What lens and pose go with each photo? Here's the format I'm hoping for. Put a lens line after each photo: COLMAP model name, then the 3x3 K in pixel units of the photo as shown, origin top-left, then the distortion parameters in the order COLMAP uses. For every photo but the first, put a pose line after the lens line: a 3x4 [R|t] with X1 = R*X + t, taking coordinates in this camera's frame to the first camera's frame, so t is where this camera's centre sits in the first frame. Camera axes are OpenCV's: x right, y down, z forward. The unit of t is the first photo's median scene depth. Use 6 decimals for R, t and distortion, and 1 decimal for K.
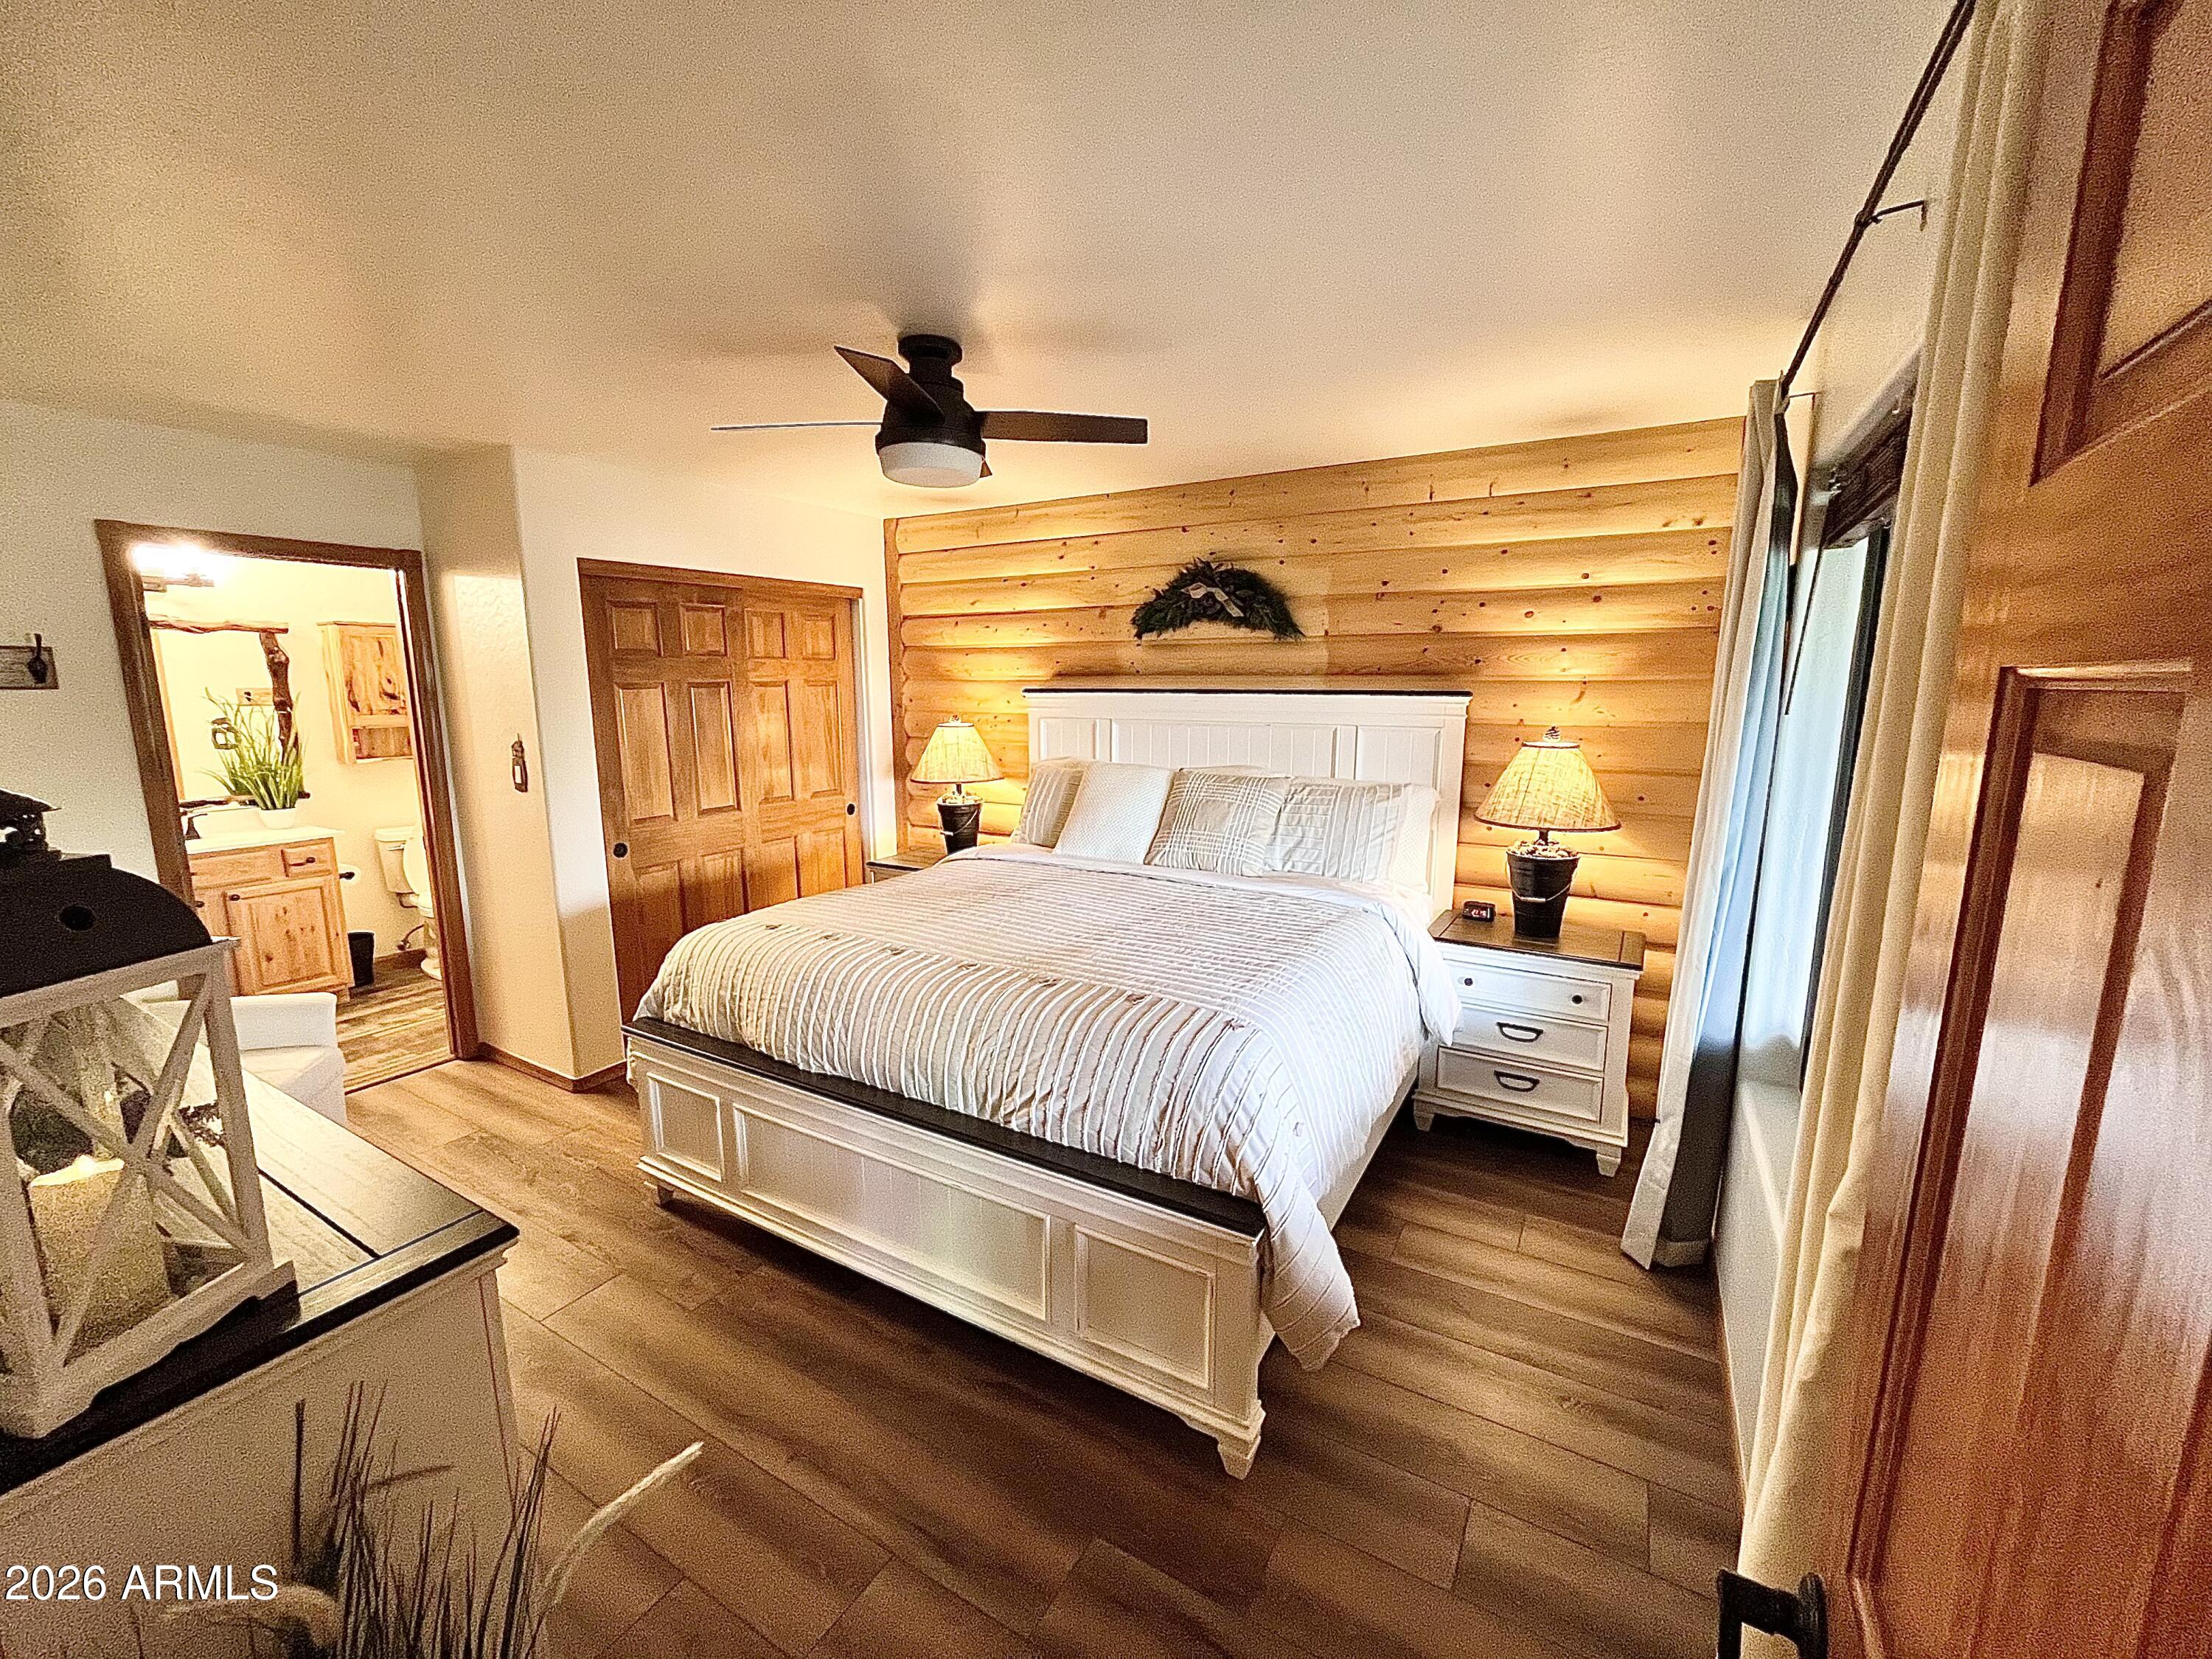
lens RADIAL K [[893.2, 0, 1106.0], [0, 893.2, 829.5], [0, 0, 1]] dist [-0.013135, -0.000222]
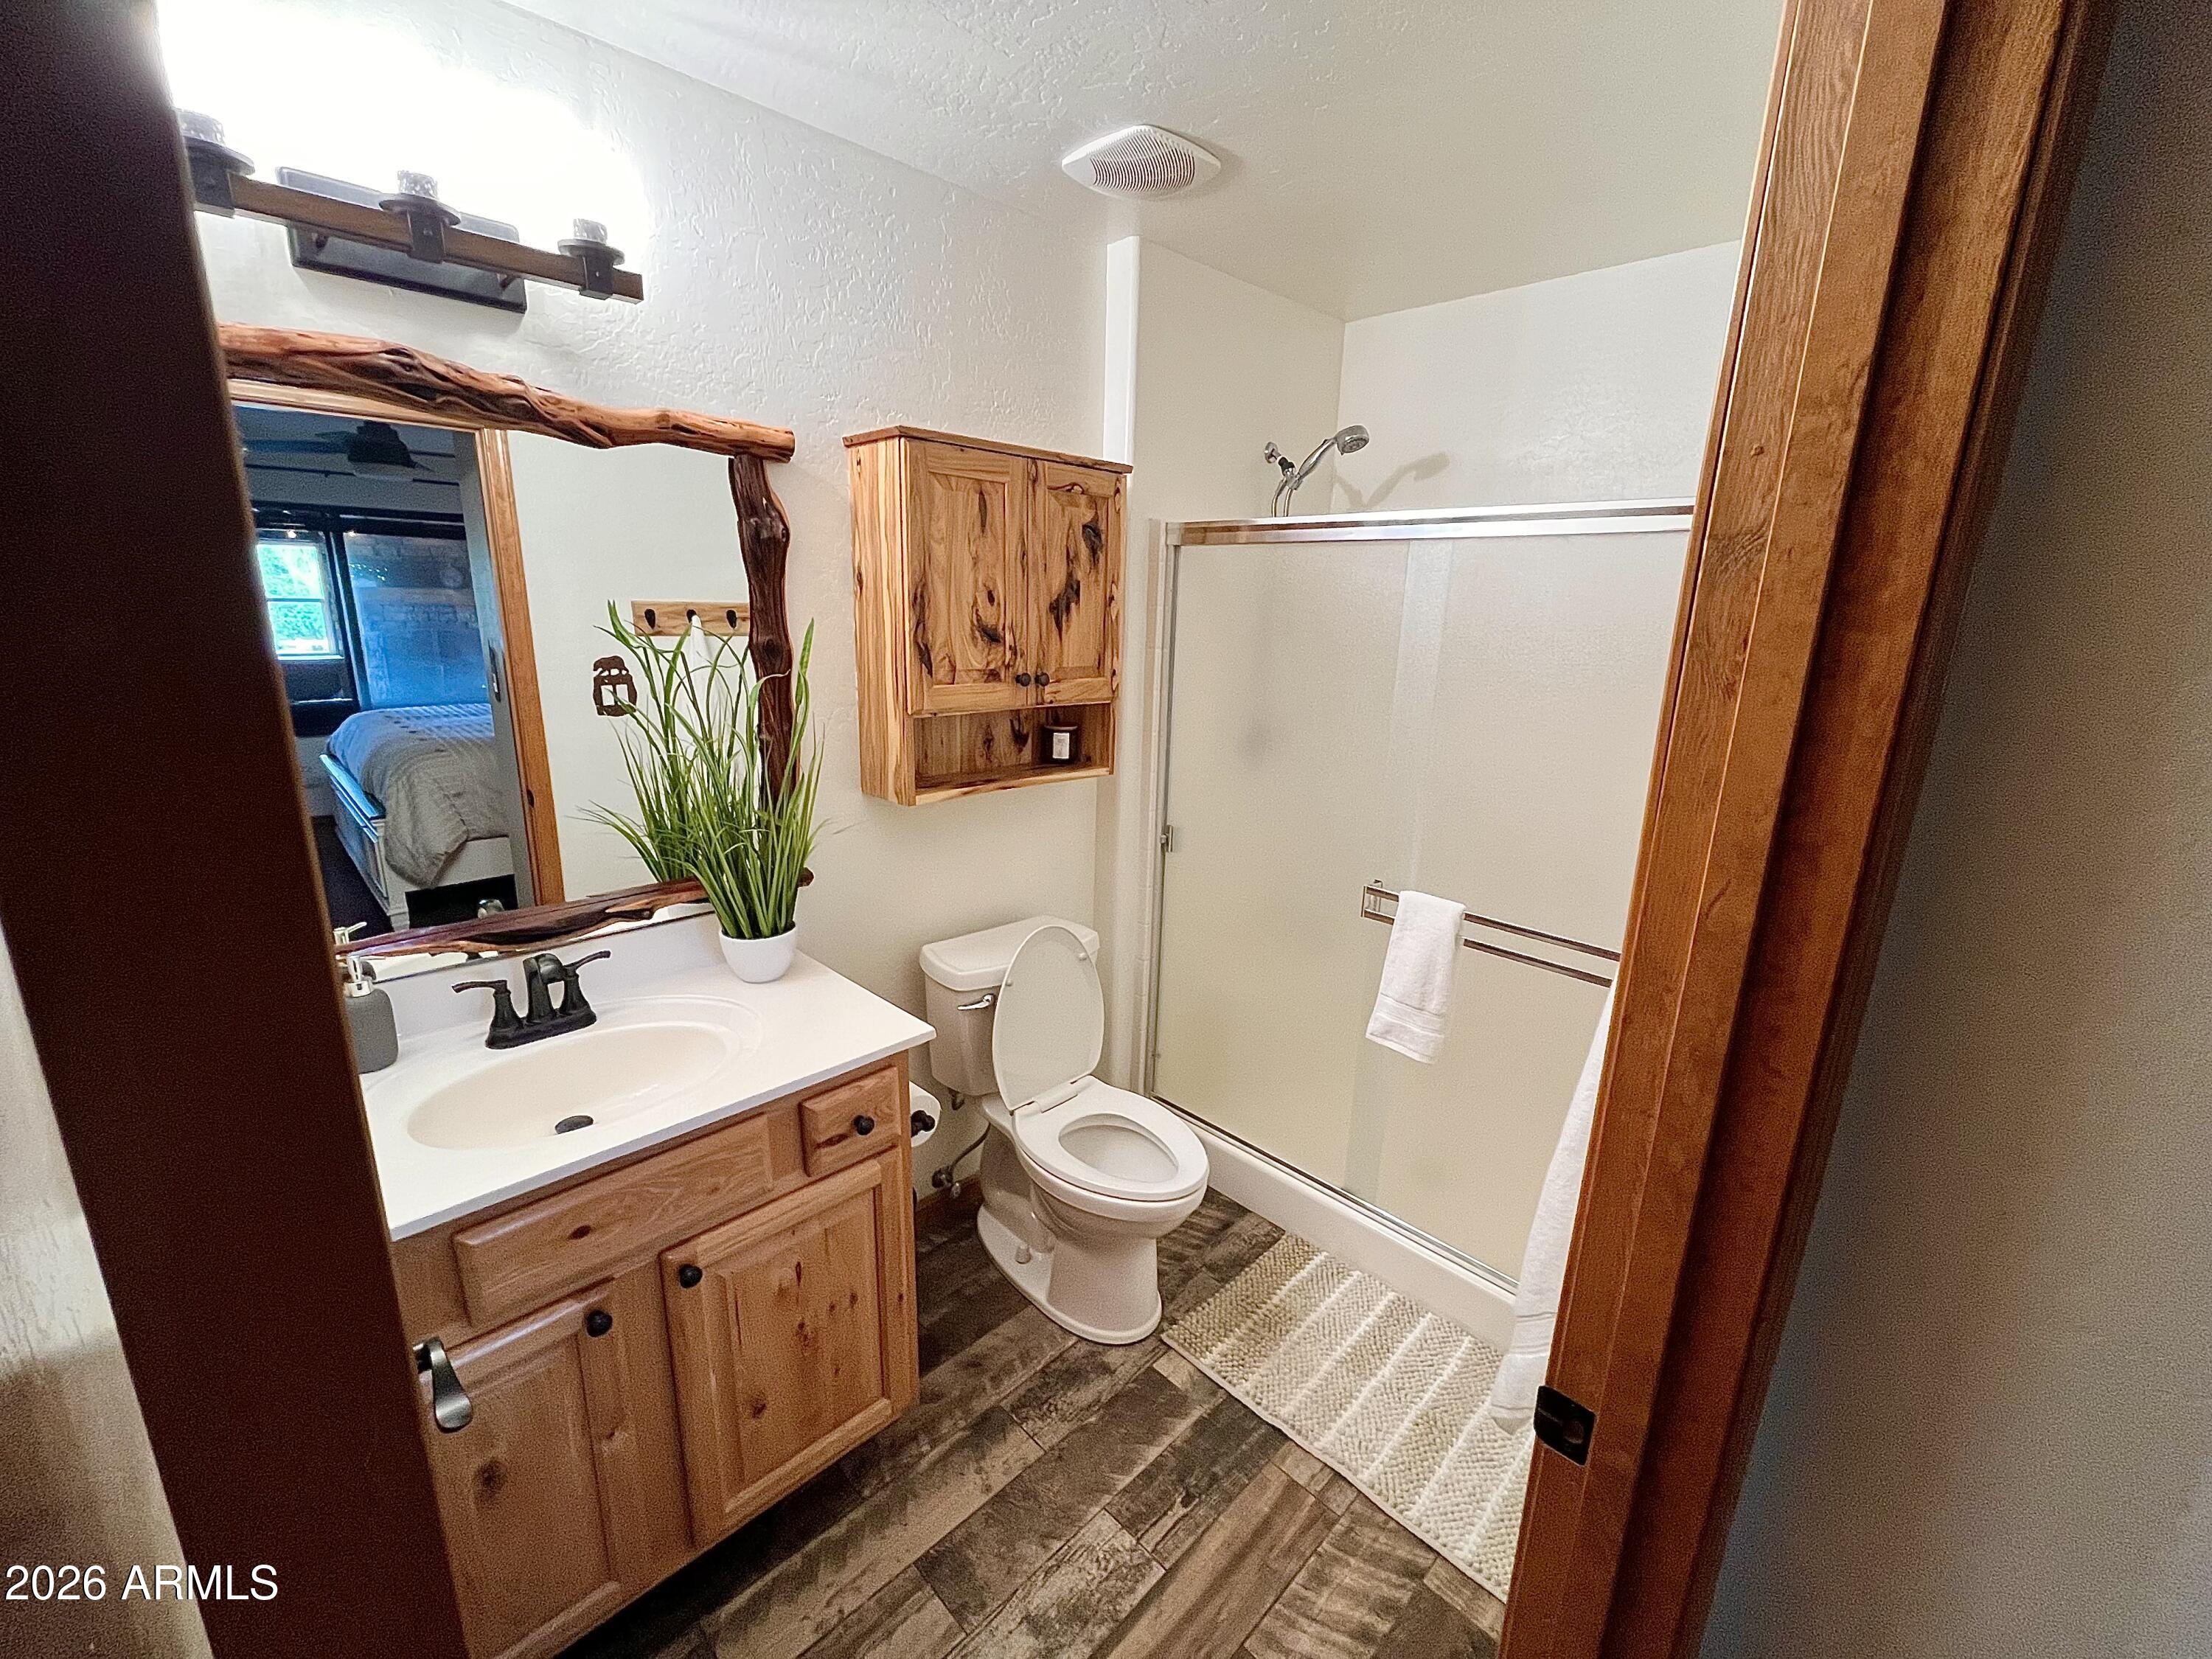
lens RADIAL K [[893.2, 0, 1106.0], [0, 893.2, 829.5], [0, 0, 1]] dist [-0.013135, -0.000222]
pose [[0.968123, 0.090382, -0.233599, -0.688836], [-0.072297, 0.993766, 0.084871, -0.106803], [0.239813, -0.065277, 0.968622, 0.648454]]
